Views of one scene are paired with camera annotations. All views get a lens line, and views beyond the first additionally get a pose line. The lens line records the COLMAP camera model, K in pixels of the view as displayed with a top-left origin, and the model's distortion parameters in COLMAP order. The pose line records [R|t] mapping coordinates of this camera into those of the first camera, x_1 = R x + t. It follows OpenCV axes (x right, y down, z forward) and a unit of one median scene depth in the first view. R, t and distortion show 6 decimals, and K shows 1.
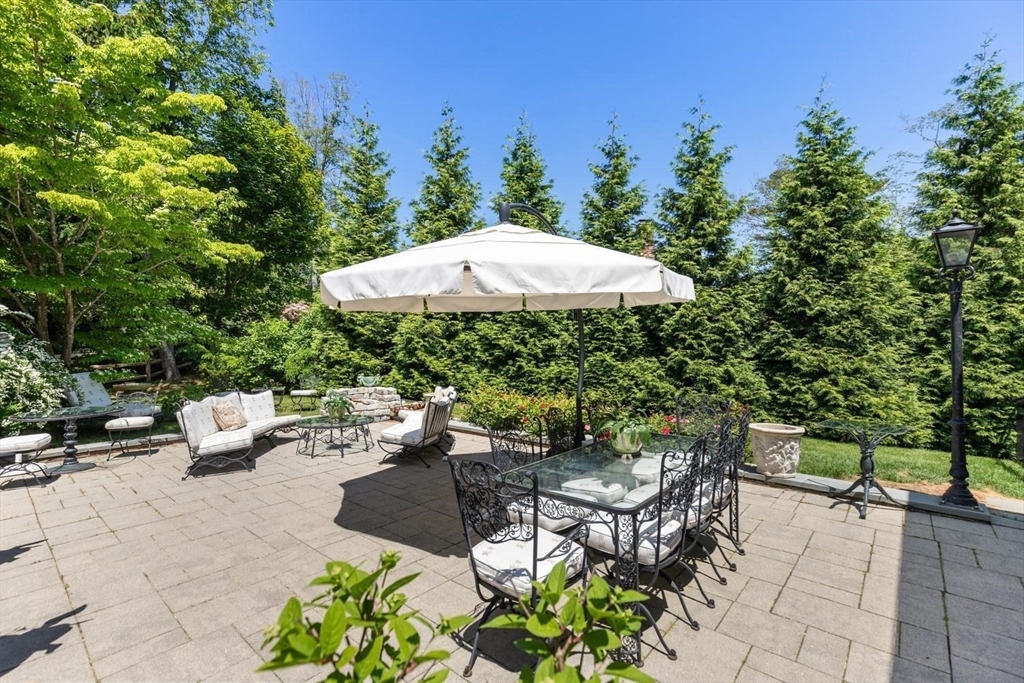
lens RADIAL K [[465.2, 0, 505.3], [0, 465.2, 342.7], [0, 0, 1]] dist [0.008088, -0.001738]
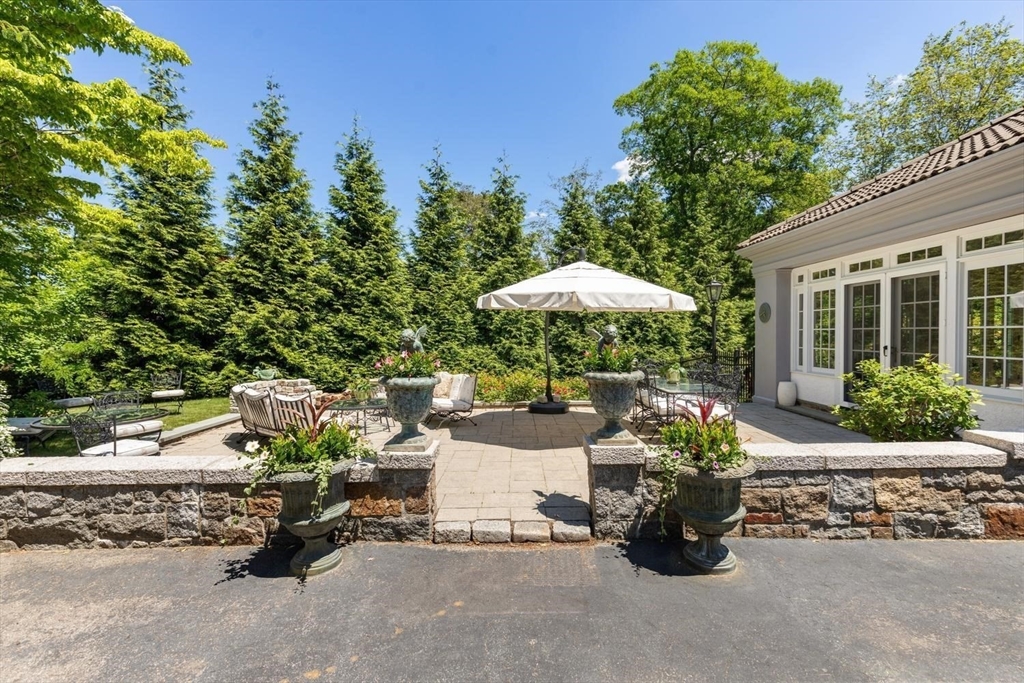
lens RADIAL K [[465.2, 0, 520.1], [0, 465.2, 342.1], [0, 0, 1]] dist [0.008088, -0.001738]
pose [[0.749094, -0.011453, 0.662364, -0.447059], [0.002743, 0.999896, 0.014187, 0.004889], [-0.662458, -0.008811, 0.749048, -0.039602]]
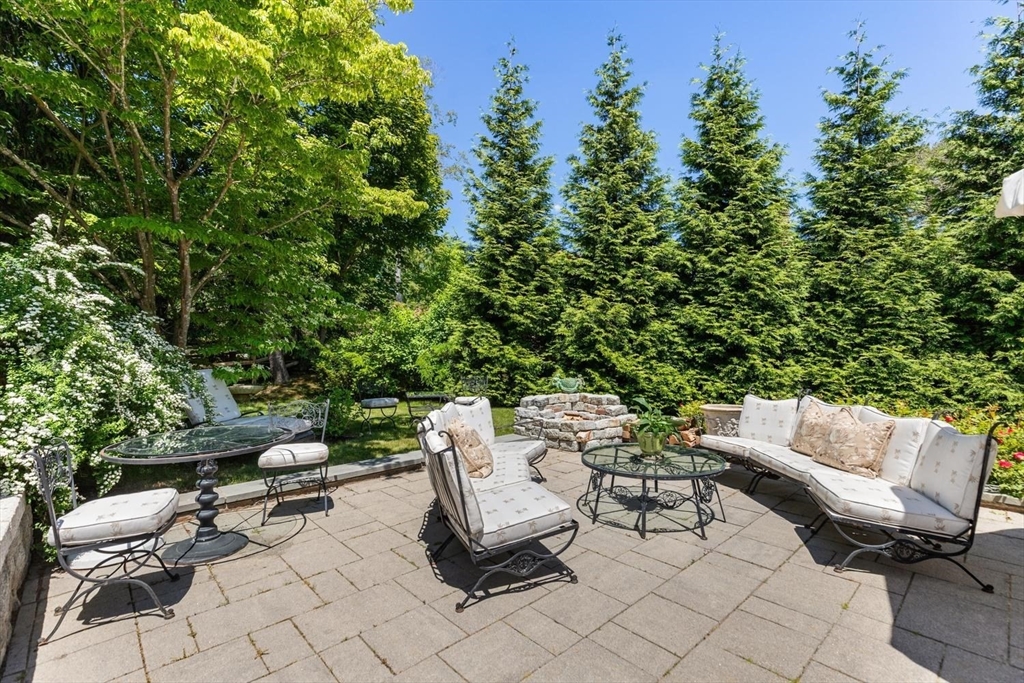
lens RADIAL K [[465.2, 0, 507.7], [0, 465.2, 340.3], [0, 0, 1]] dist [0.008088, -0.001738]
pose [[0.994229, -0.002900, -0.107243, -0.259209], [0.001358, 0.999895, -0.014450, 0.021645], [0.107274, 0.014221, 0.994128, 0.247388]]
